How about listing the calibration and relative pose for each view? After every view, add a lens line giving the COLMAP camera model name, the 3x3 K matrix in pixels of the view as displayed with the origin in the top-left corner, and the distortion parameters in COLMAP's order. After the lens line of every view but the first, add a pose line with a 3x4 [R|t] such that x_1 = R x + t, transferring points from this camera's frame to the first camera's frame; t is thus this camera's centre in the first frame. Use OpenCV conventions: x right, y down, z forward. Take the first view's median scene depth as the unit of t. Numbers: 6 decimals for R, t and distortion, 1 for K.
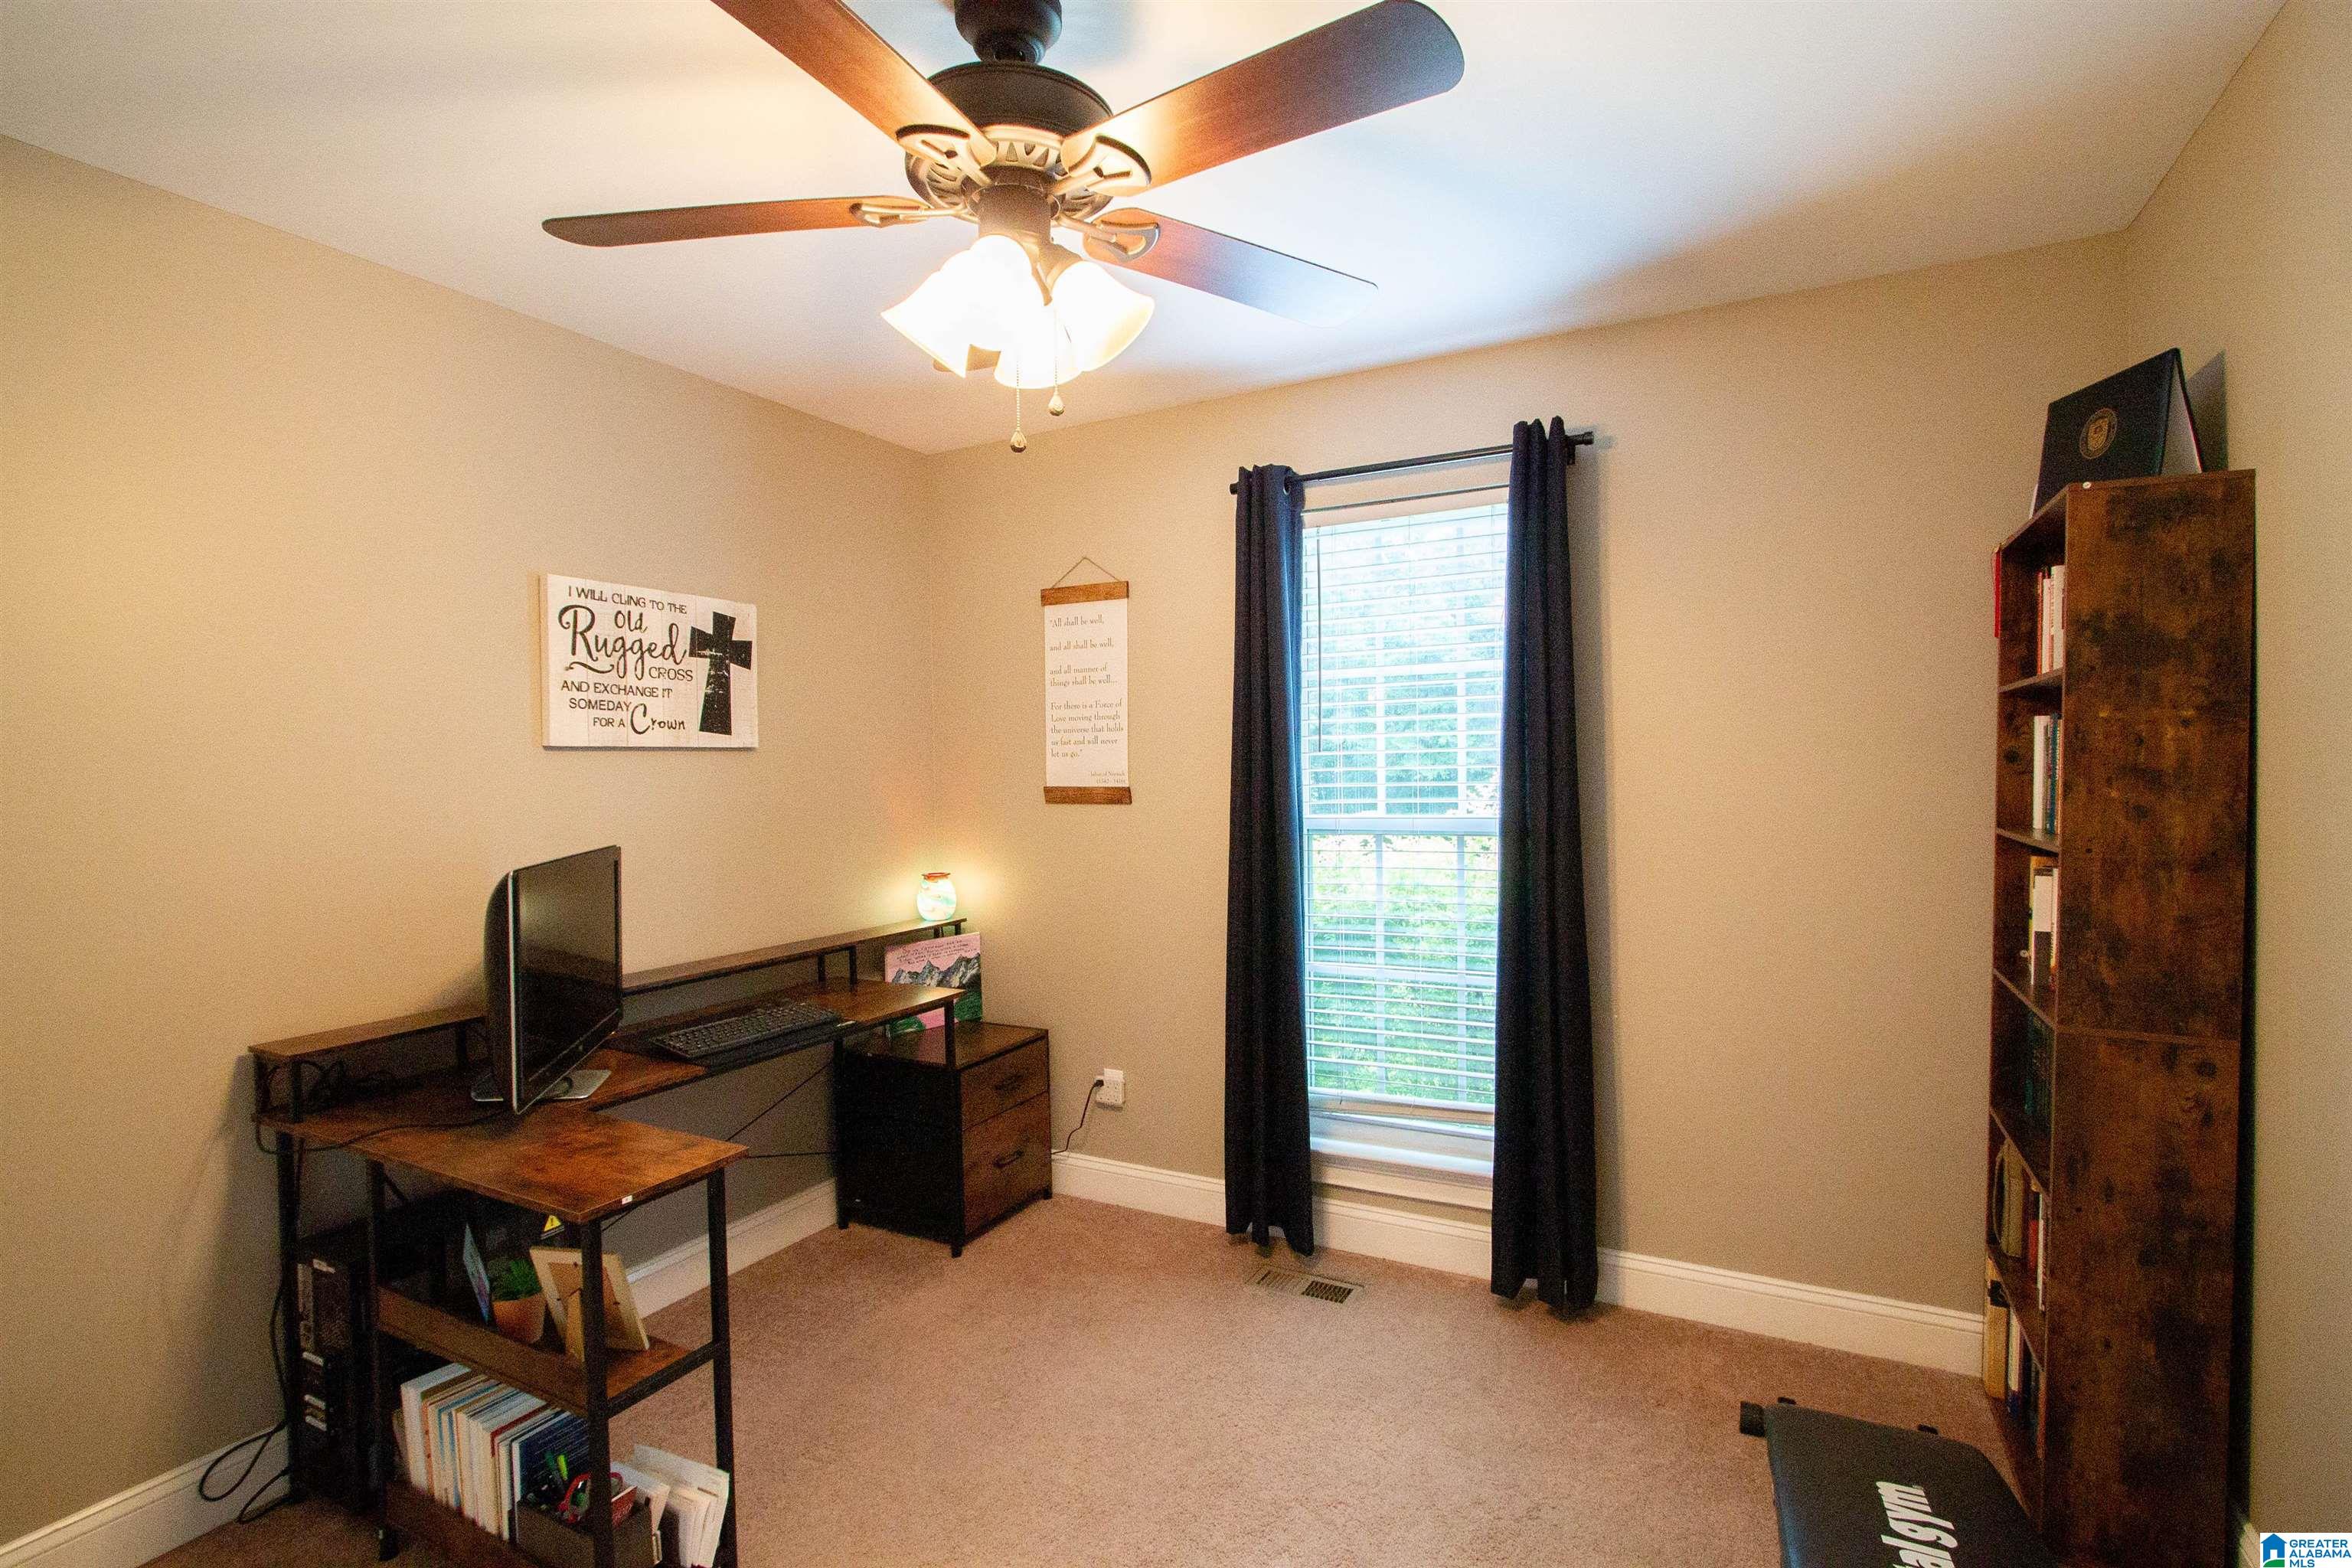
lens RADIAL K [[1110.7, 0, 1183.1], [0, 1110.7, 800.1], [0, 0, 1]] dist [0.003296, 0.000909]
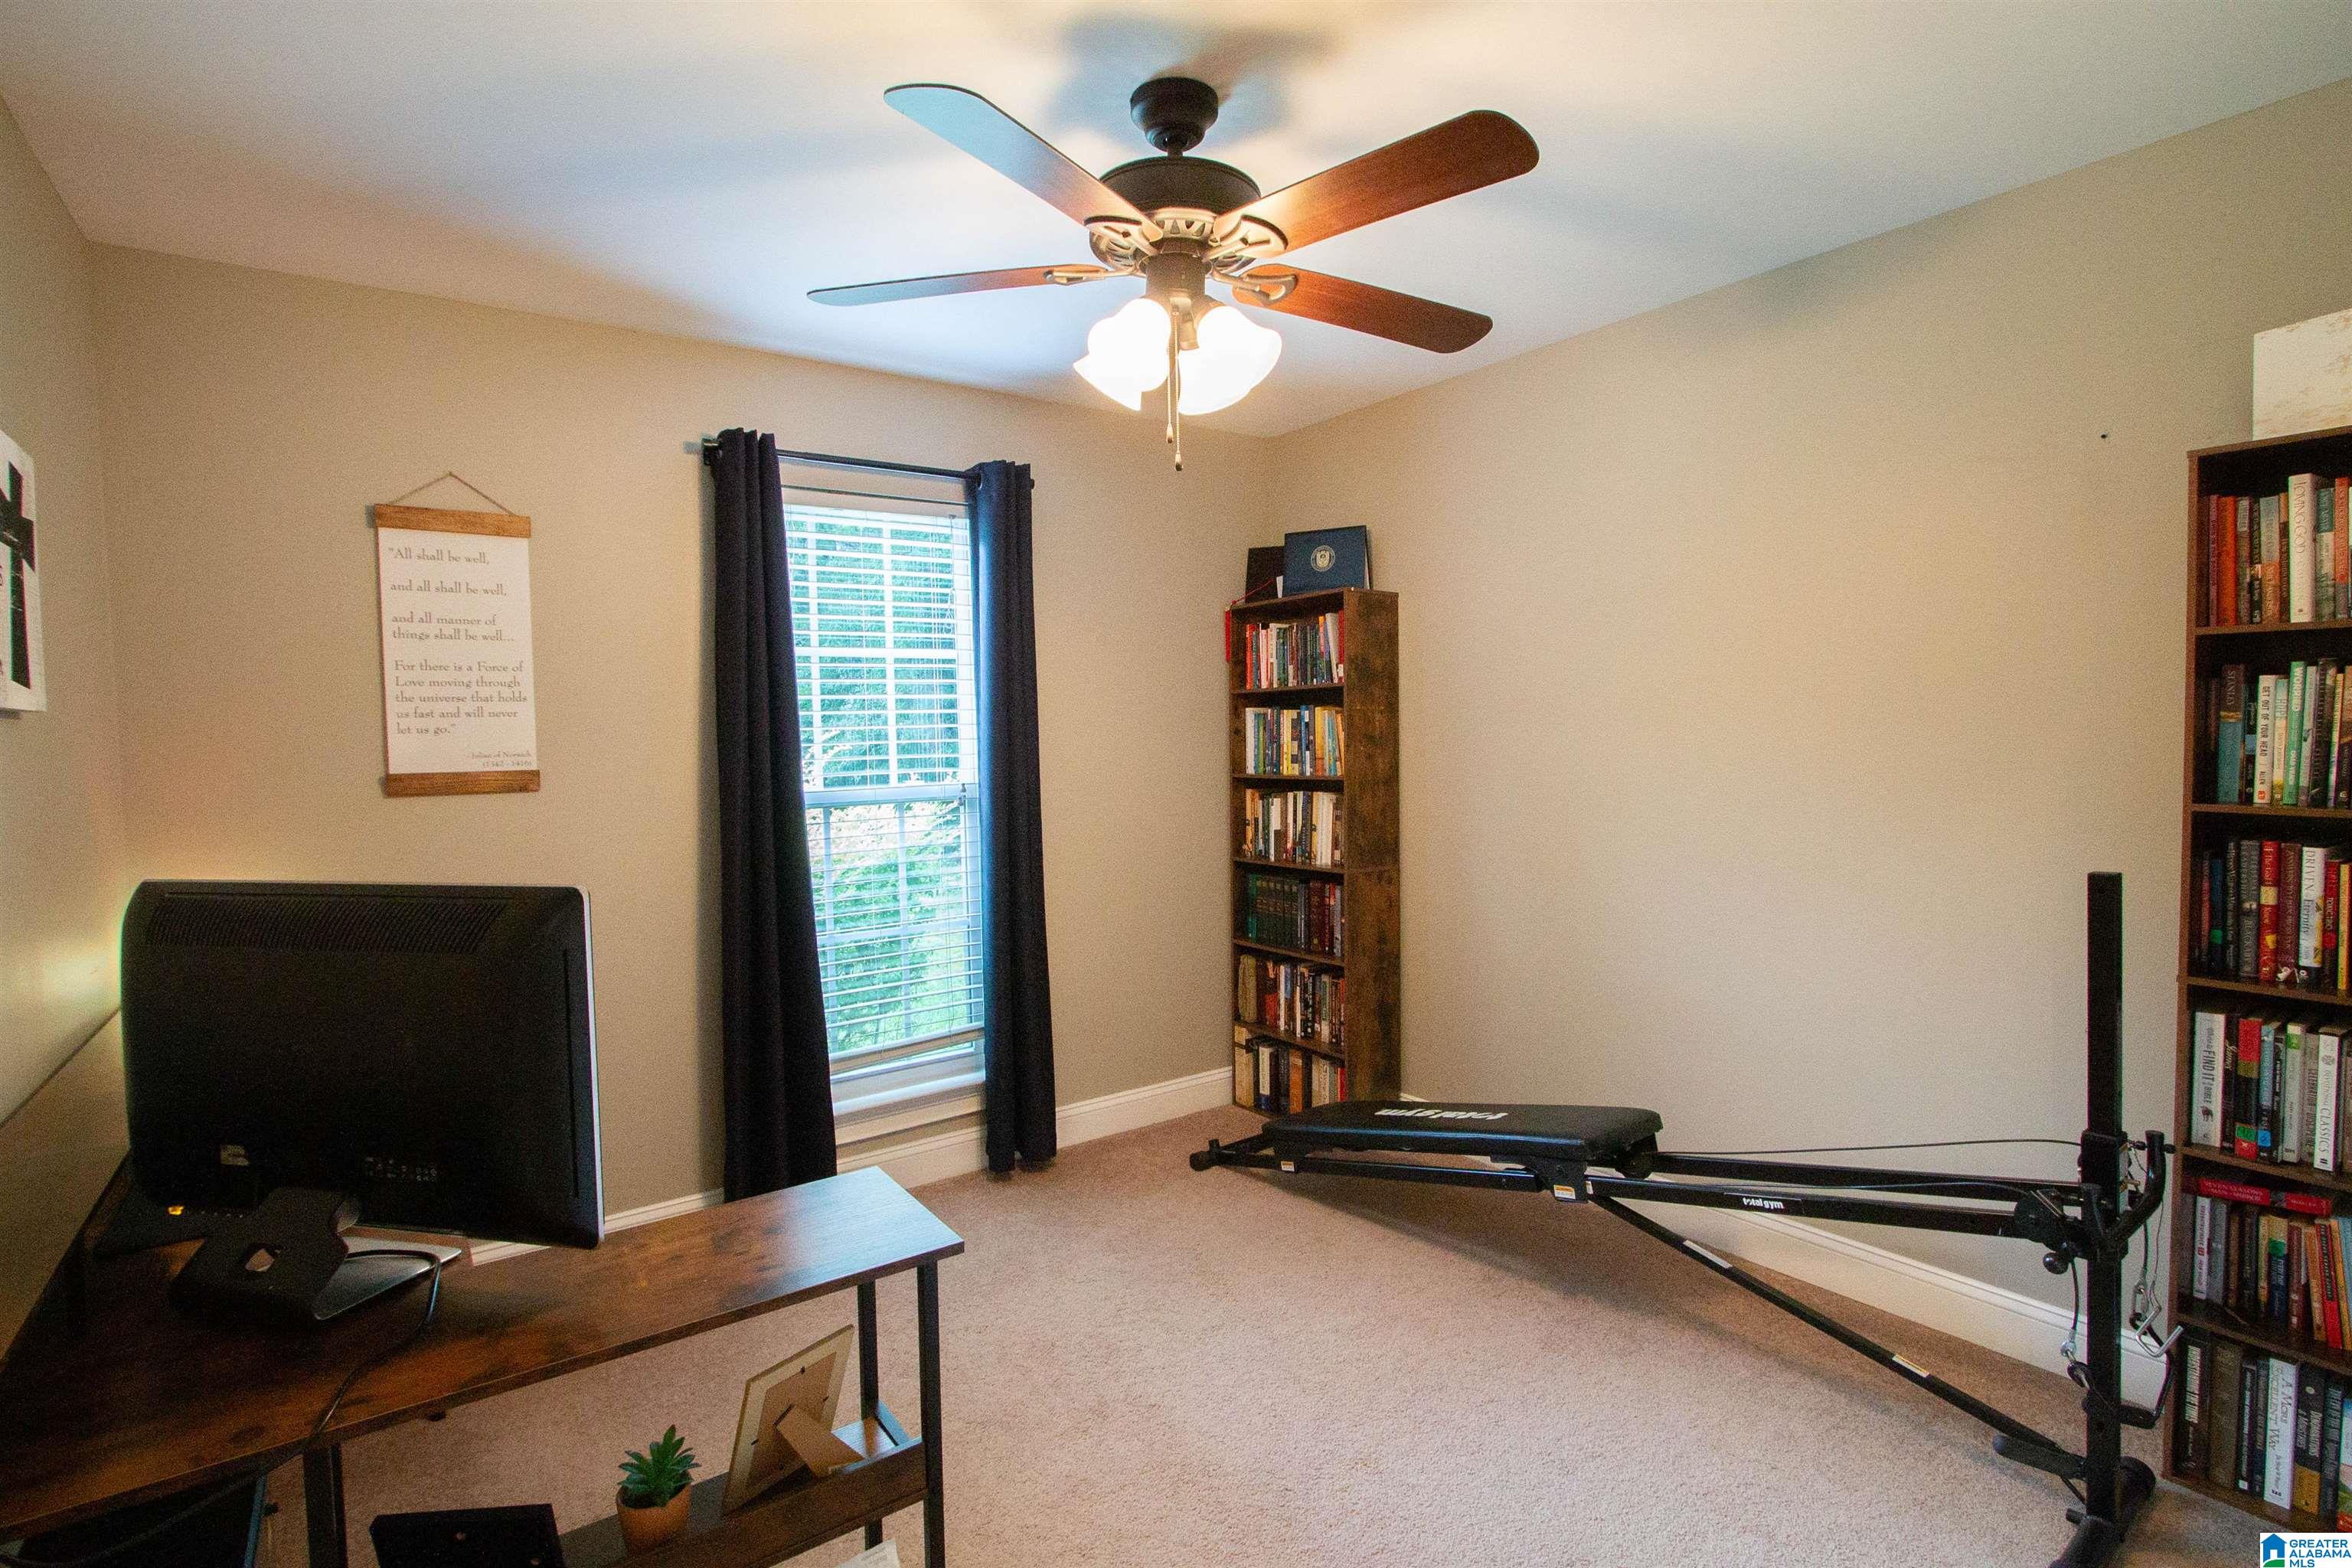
lens RADIAL K [[1110.7, 0, 1183.6], [0, 1110.7, 775.3], [0, 0, 1]] dist [0.003296, 0.000909]
pose [[0.450997, -0.032186, 0.891945, -0.618777], [0.043345, 0.998960, 0.014131, 0.000800], [-0.891472, 0.032289, 0.451923, 0.231581]]
